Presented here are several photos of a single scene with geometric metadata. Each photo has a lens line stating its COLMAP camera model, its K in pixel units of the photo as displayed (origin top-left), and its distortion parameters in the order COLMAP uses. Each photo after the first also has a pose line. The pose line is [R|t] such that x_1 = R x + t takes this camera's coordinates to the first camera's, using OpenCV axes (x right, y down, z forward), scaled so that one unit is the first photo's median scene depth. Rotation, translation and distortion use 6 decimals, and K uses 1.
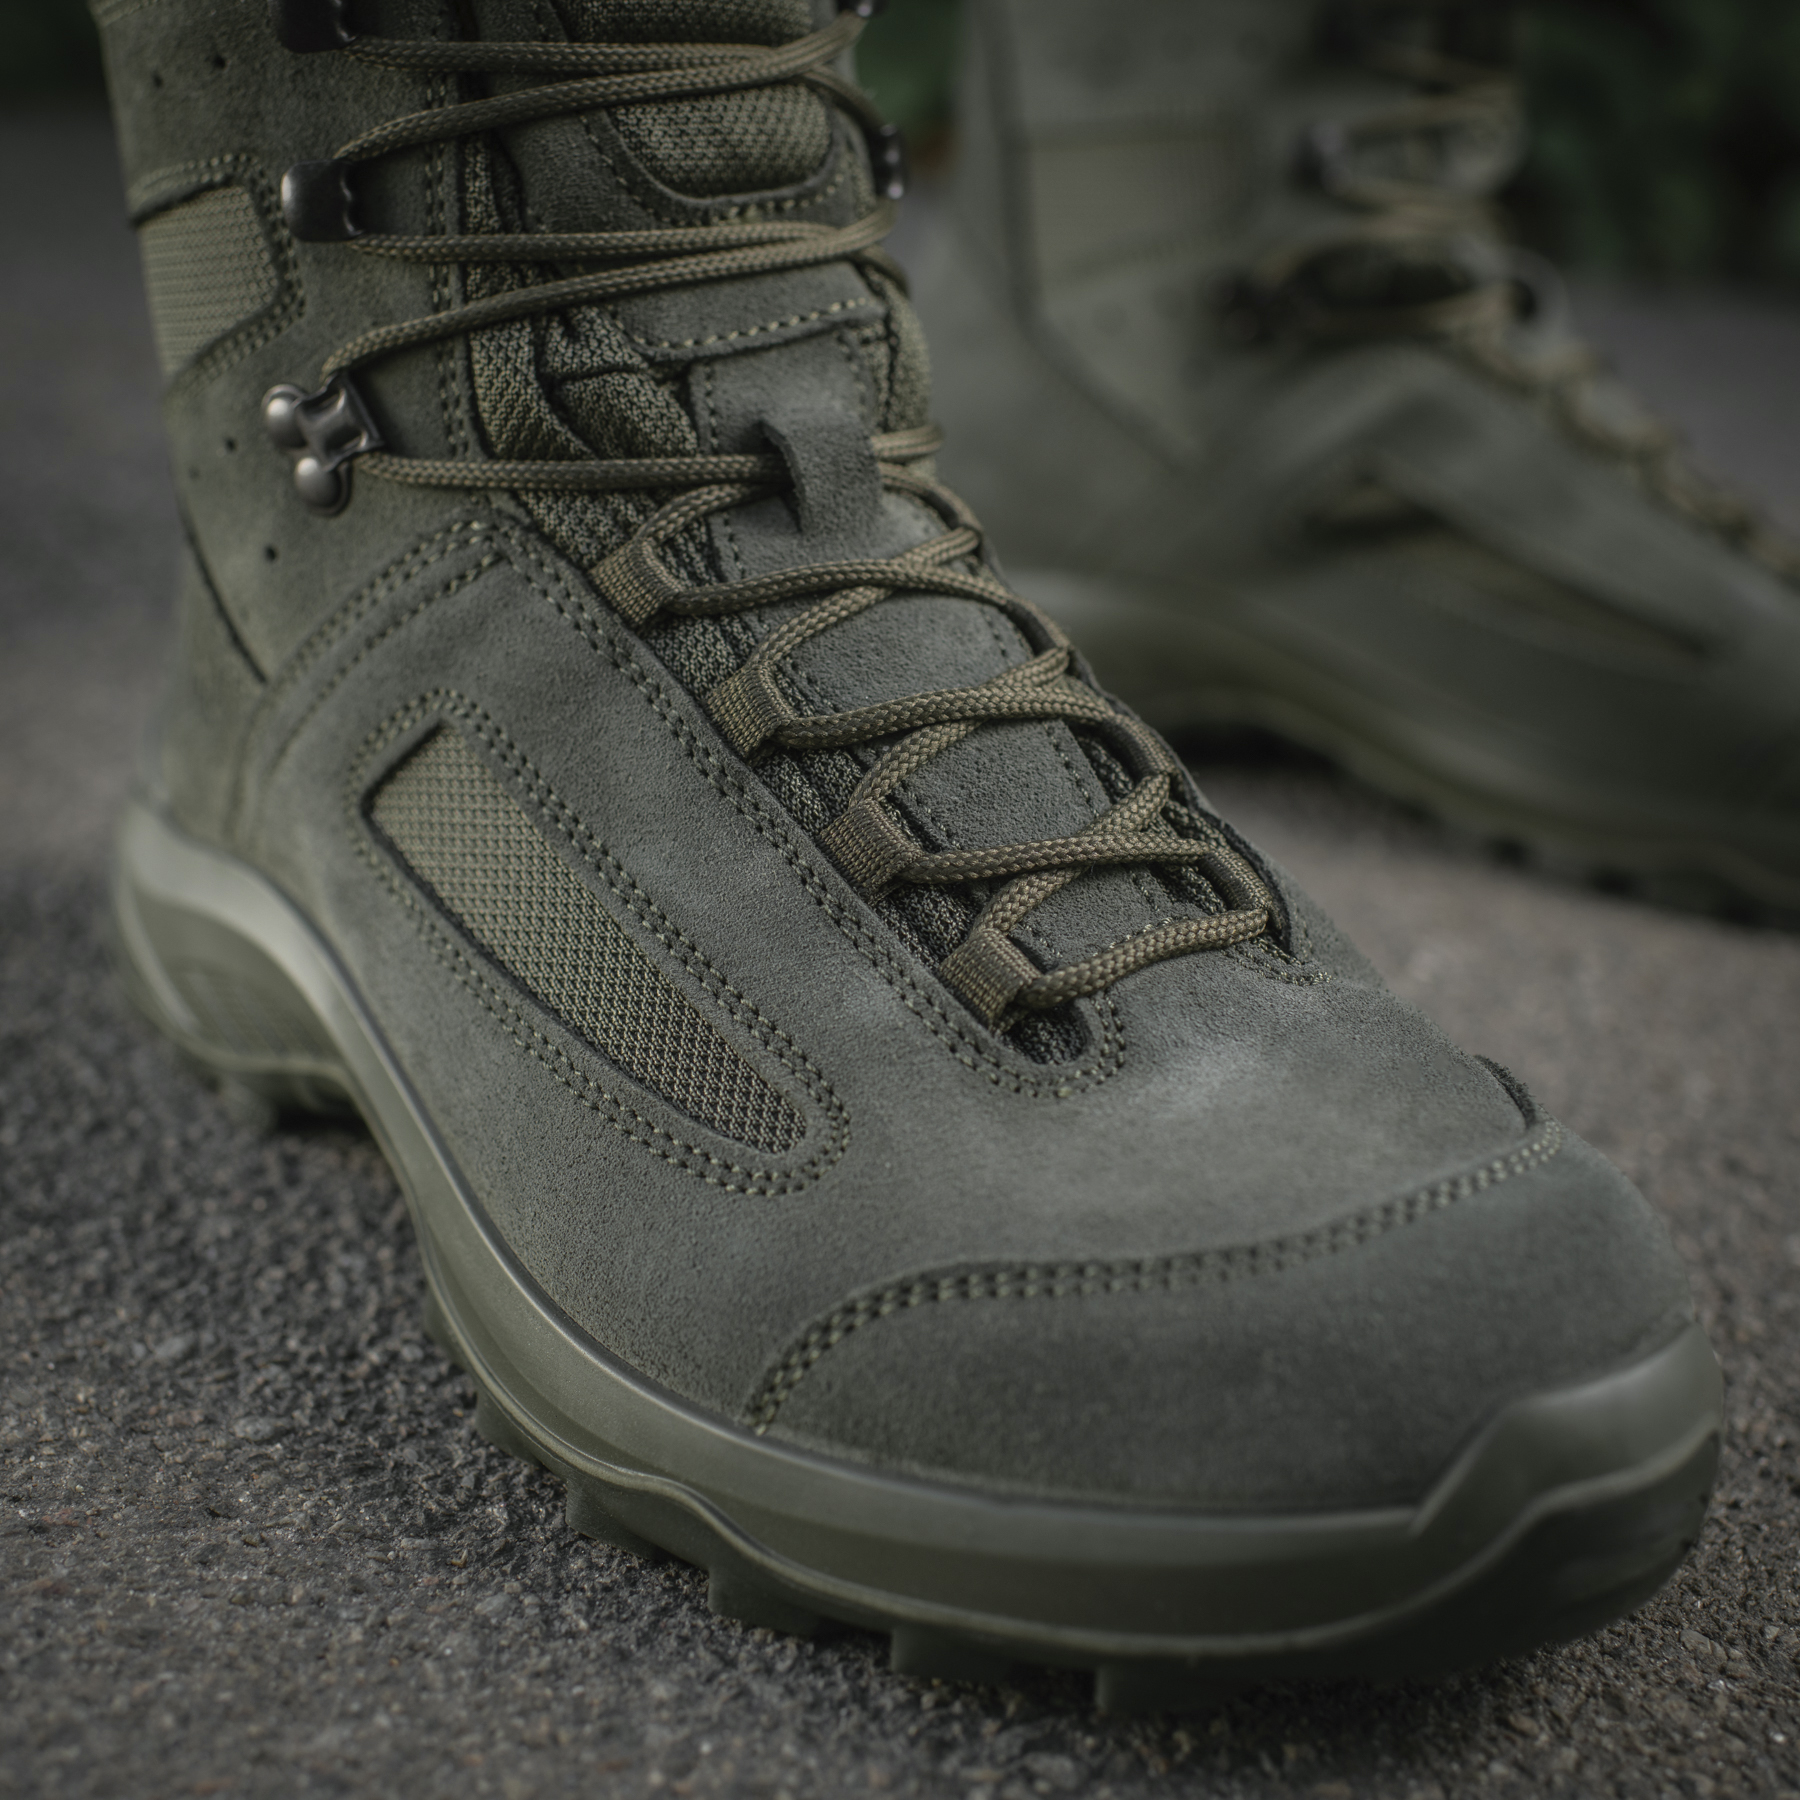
lens RADIAL K [[3045.3, 0, 899.2], [0, 3045.3, 933.3], [0, 0, 1]] dist [-0.119070, 0.053958]
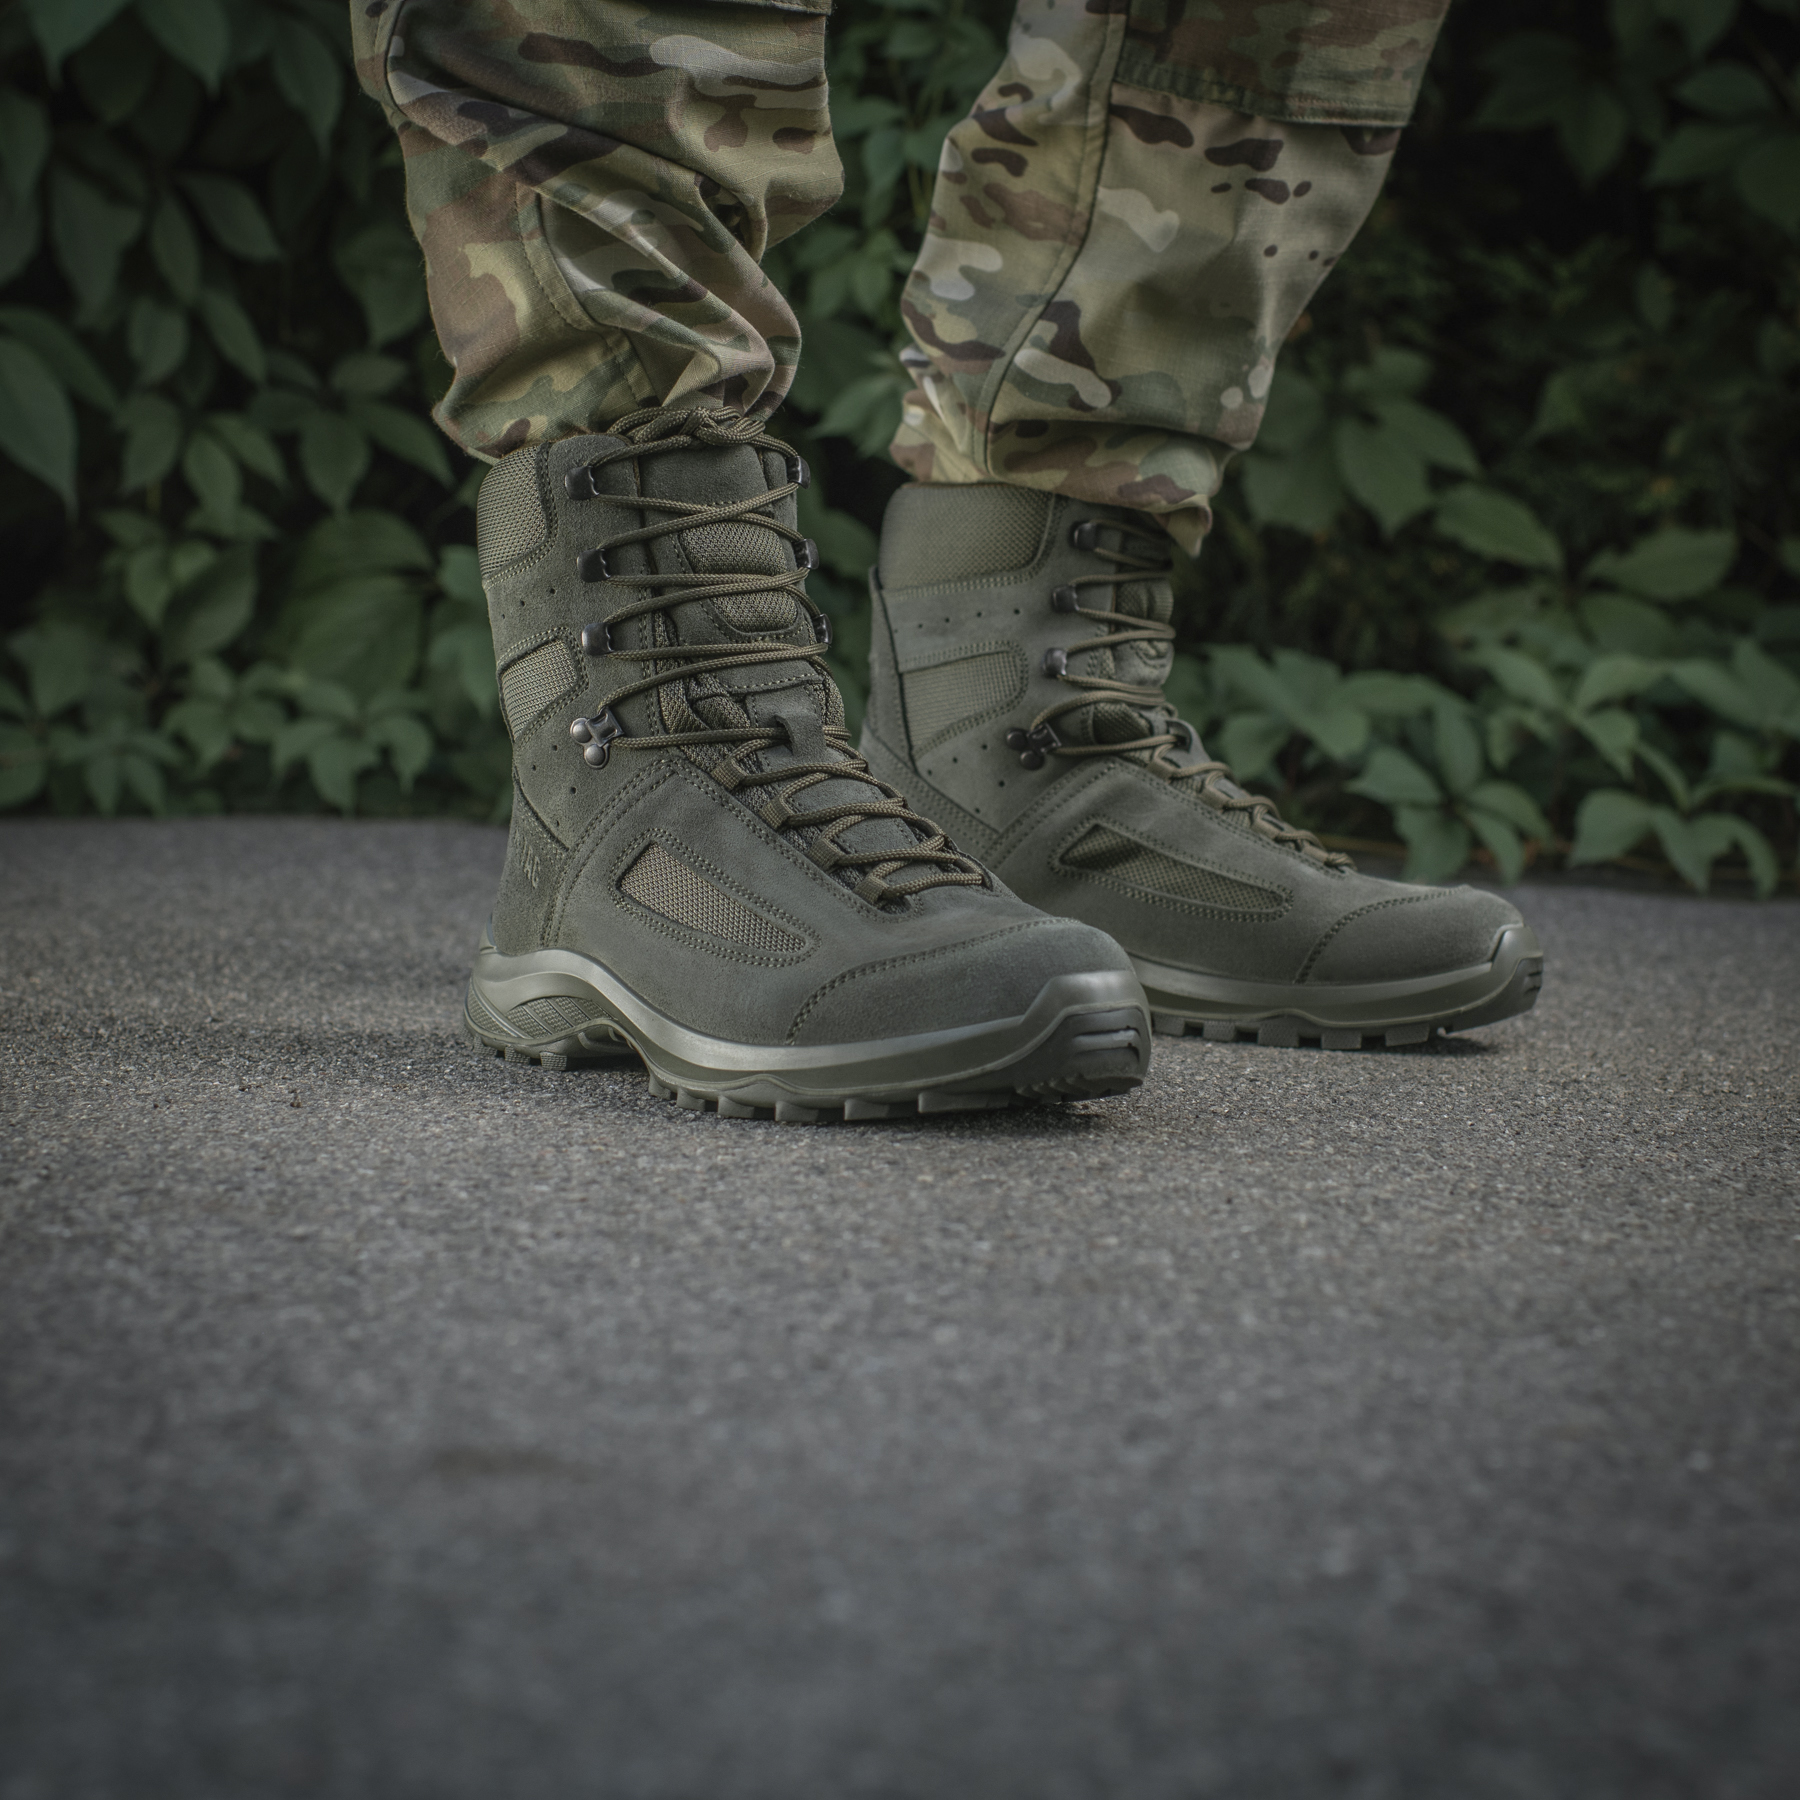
lens RADIAL K [[3791.0, 0, 897.0], [0, 3791.0, 941.6], [0, 0, 1]] dist [-0.104237, -0.094438]
pose [[0.998453, -0.055584, 0.001334, 0.041206], [0.053929, 0.962327, -0.266494, 0.864131], [0.013529, 0.266154, 0.963836, -1.999209]]
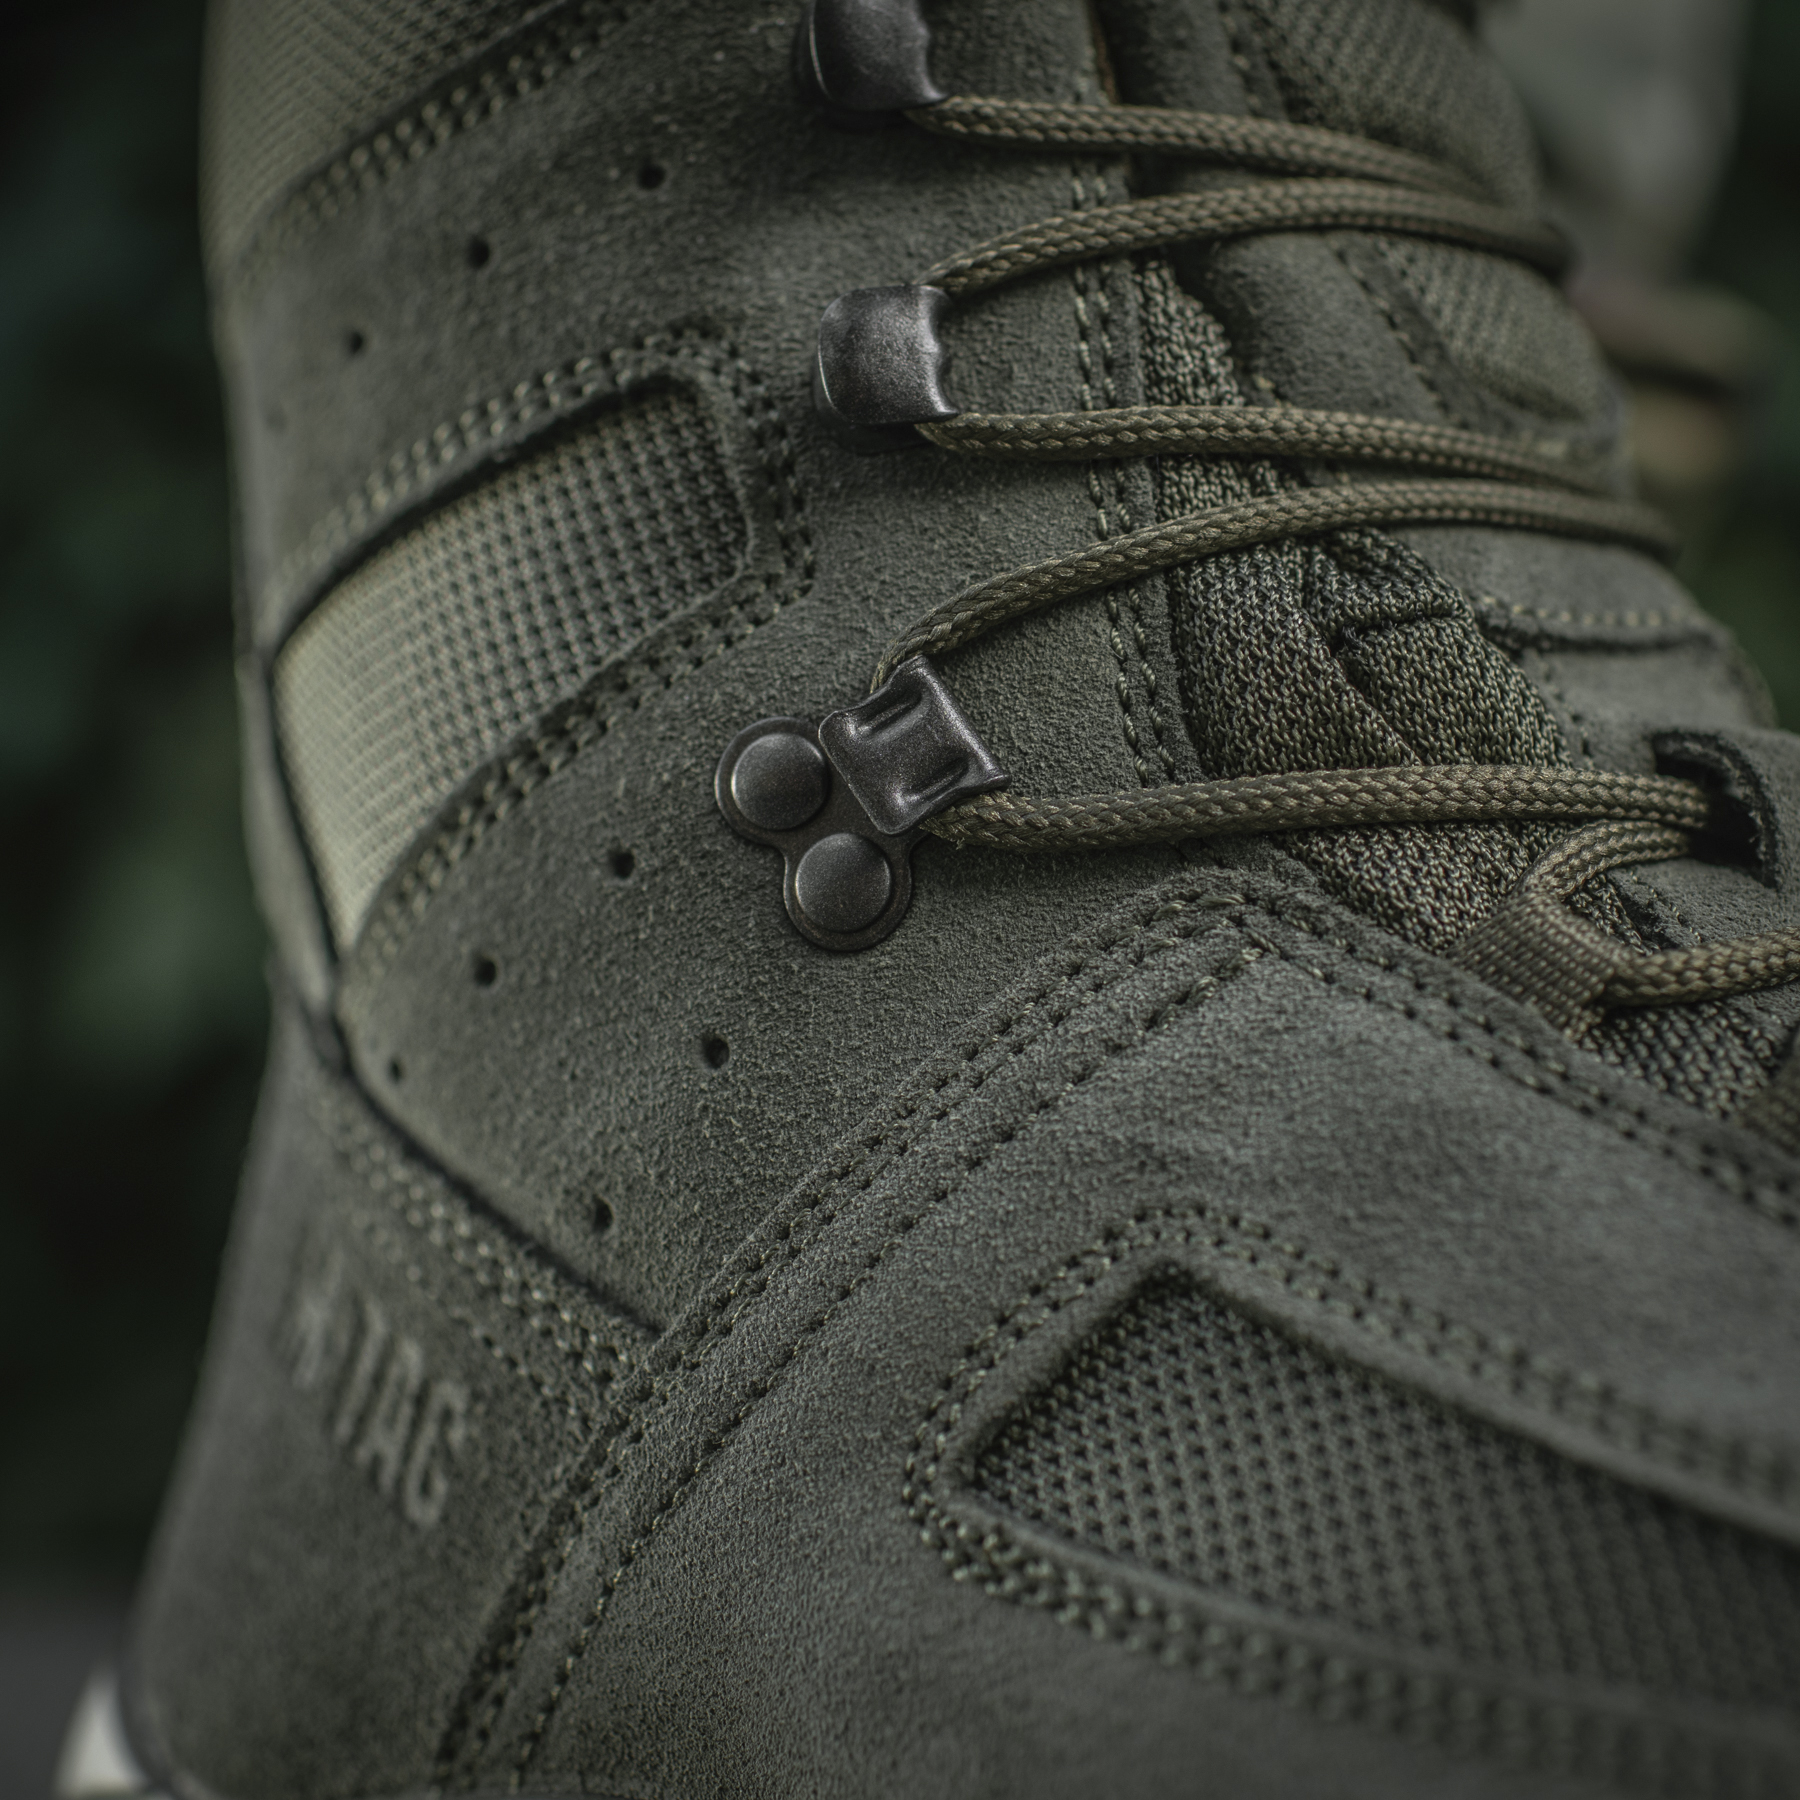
lens RADIAL K [[3791.0, 0, 897.0], [0, 3791.0, 941.6], [0, 0, 1]] dist [-0.104237, -0.094438]
pose [[0.961842, 0.001726, 0.273602, -0.384538], [0.126866, 0.883171, -0.451568, 0.174648], [-0.242417, 0.469047, 0.849252, 0.446261]]
